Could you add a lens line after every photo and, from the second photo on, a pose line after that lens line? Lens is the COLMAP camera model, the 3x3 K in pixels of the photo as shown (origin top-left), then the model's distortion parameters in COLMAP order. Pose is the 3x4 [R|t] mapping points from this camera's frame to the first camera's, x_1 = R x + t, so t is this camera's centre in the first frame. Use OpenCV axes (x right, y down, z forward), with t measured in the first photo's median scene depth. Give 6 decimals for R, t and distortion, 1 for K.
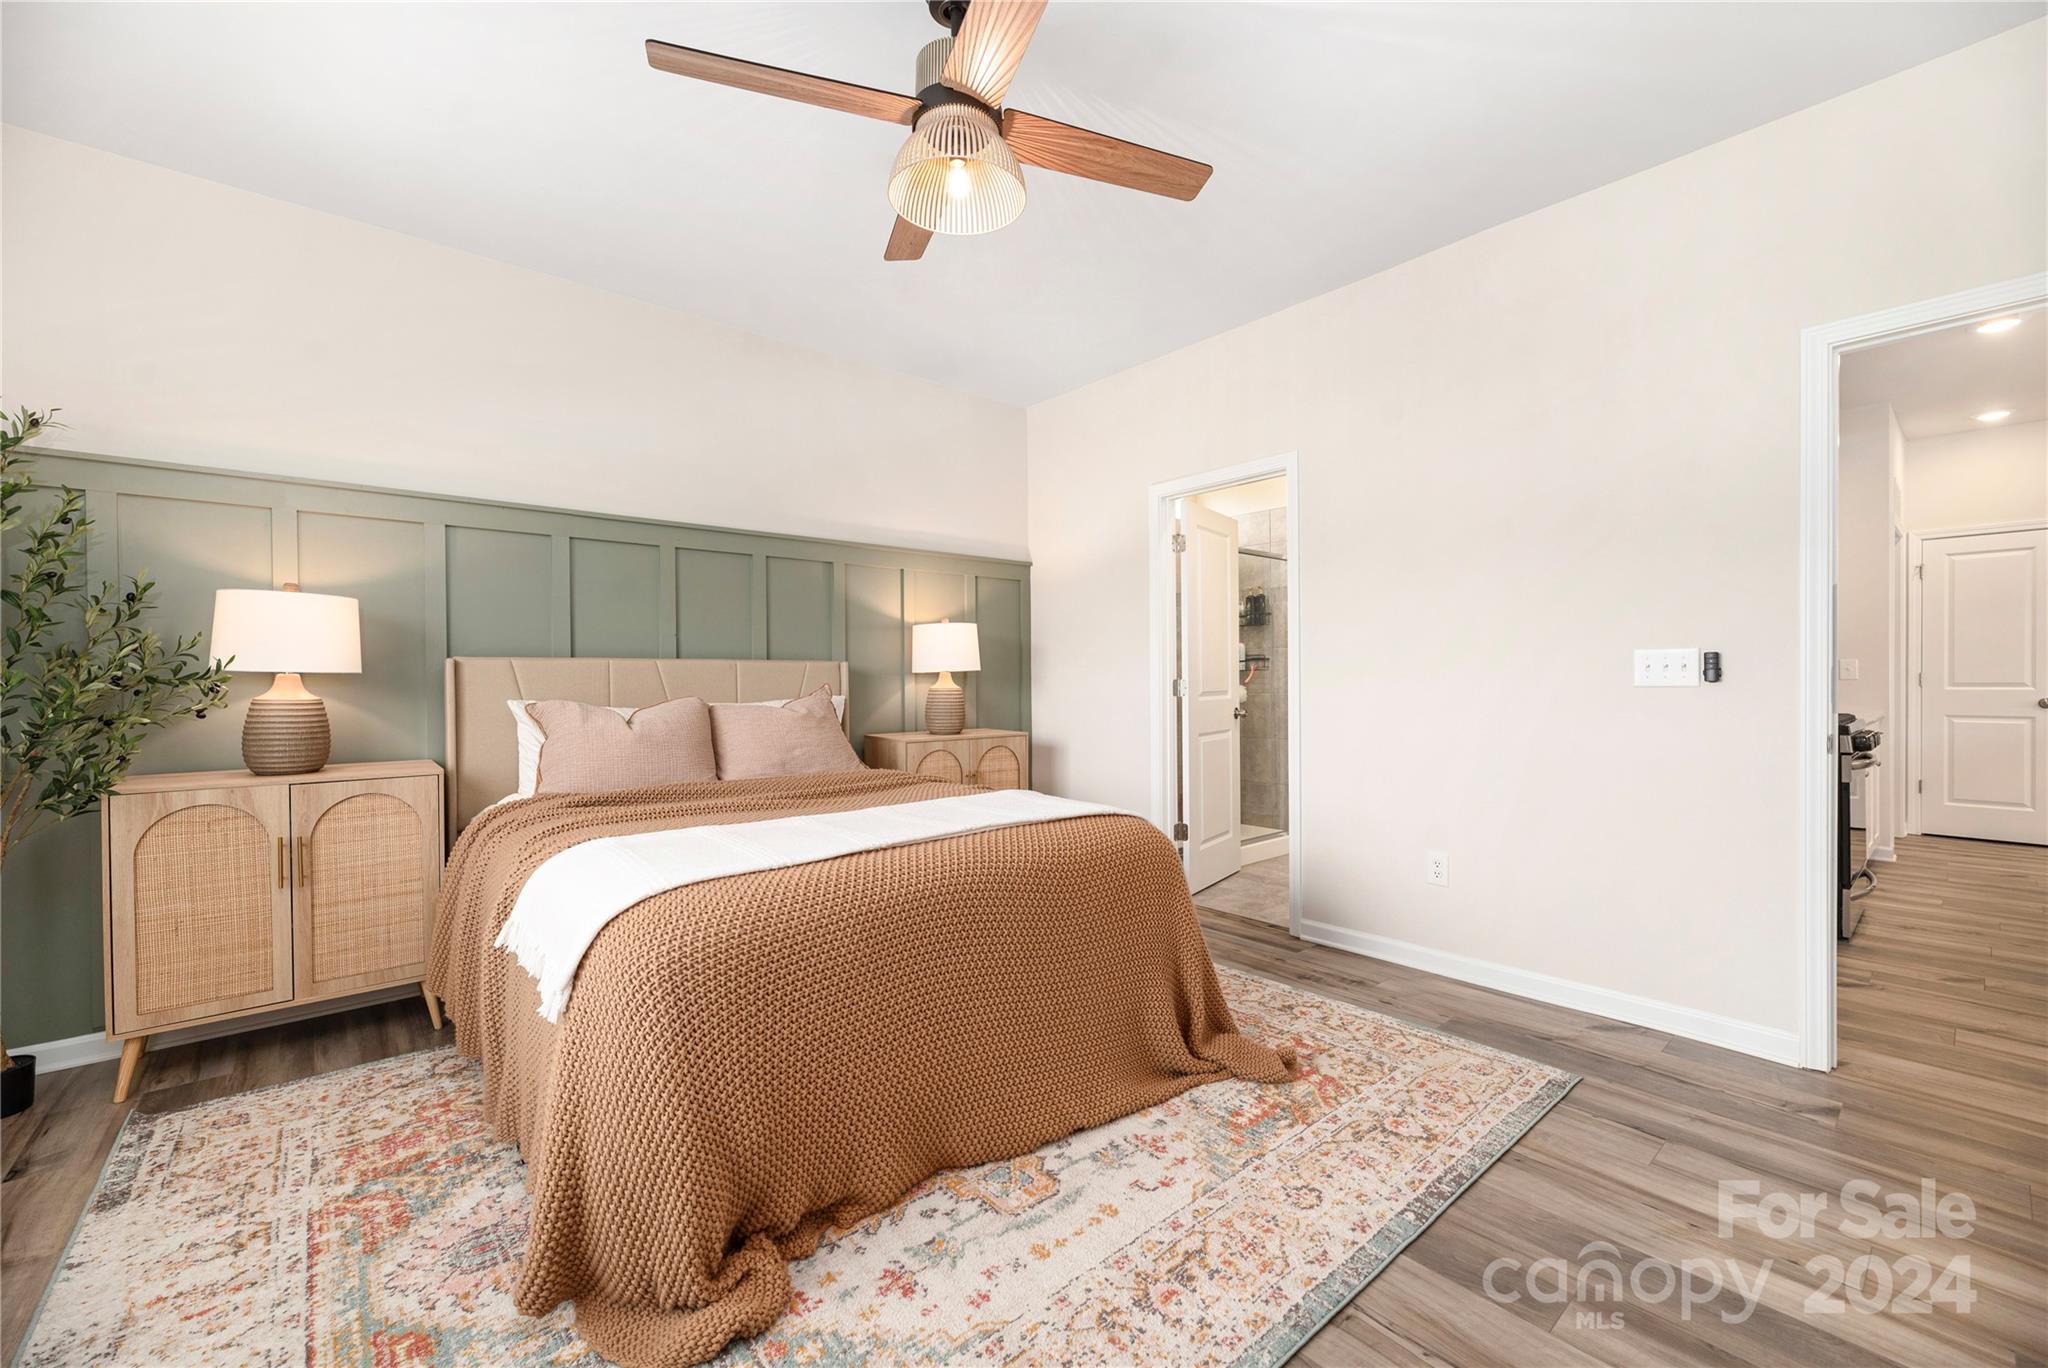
lens RADIAL K [[833.9, 0, 1024.0], [0, 833.9, 684.0], [0, 0, 1]] dist [0.000305, -0.000041]
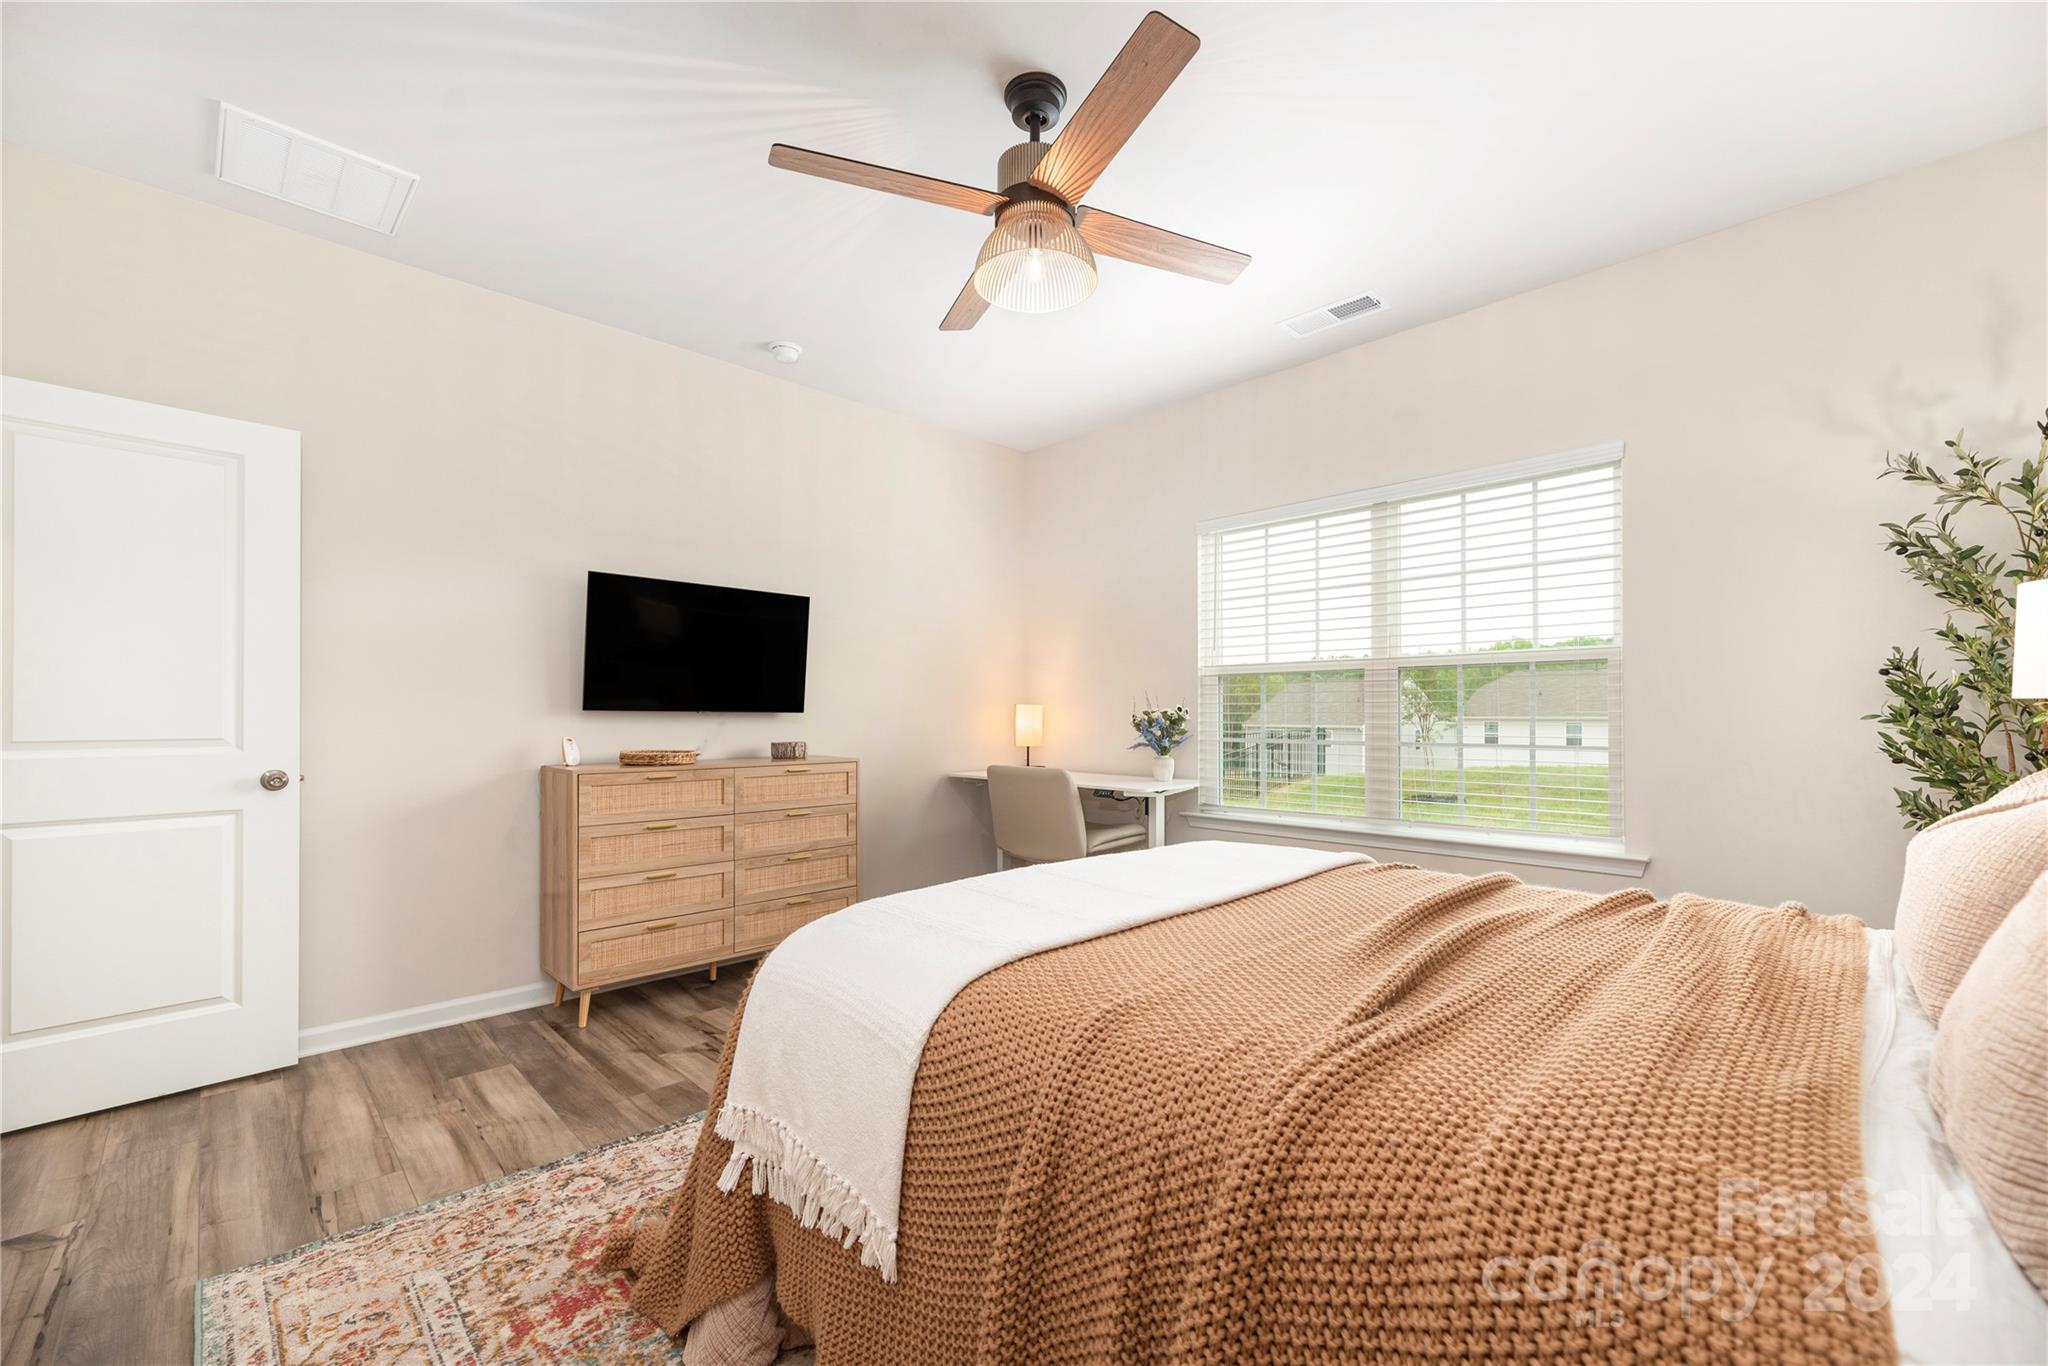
lens RADIAL K [[833.4, 0, 1028.9], [0, 833.4, 708.6], [0, 0, 1]] dist [0.008577, 0.000041]
pose [[-0.997650, 0.006547, -0.068196, 0.009541], [0.006485, 0.999978, 0.001132, -0.013556], [0.068202, 0.000687, -0.997671, 1.867905]]
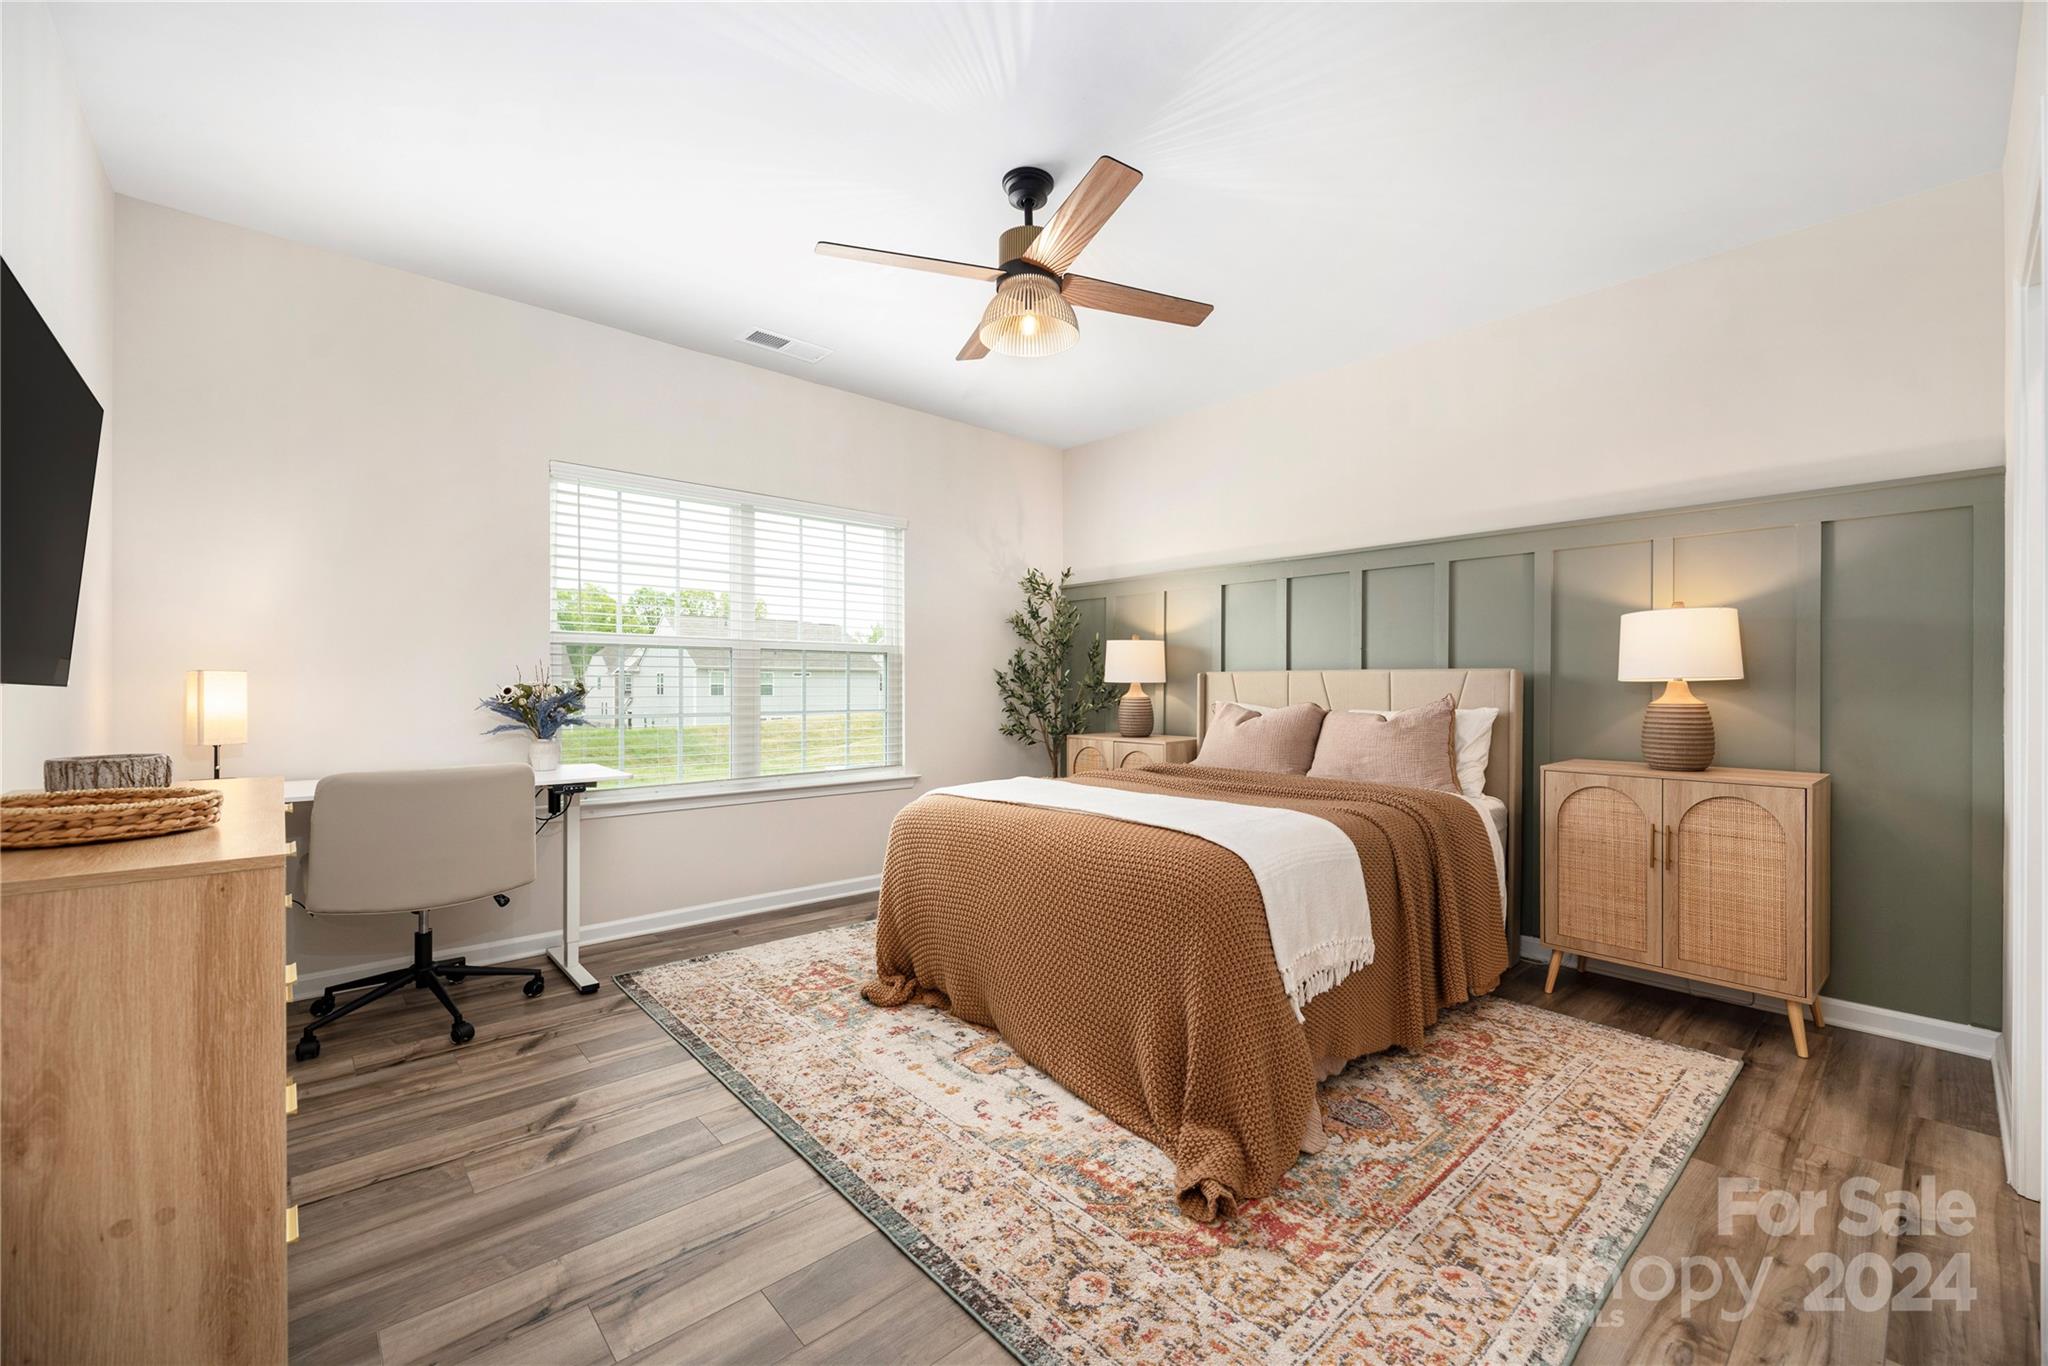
lens RADIAL K [[822.2, 0, 1030.0], [0, 822.2, 683.9], [0, 0, 1]] dist [0.001347, 0.000064]
pose [[0.019536, 0.003700, -0.999802, 1.124523], [-0.008375, 0.999959, 0.003537, -0.018615], [0.999774, 0.008305, 0.019566, 0.869020]]
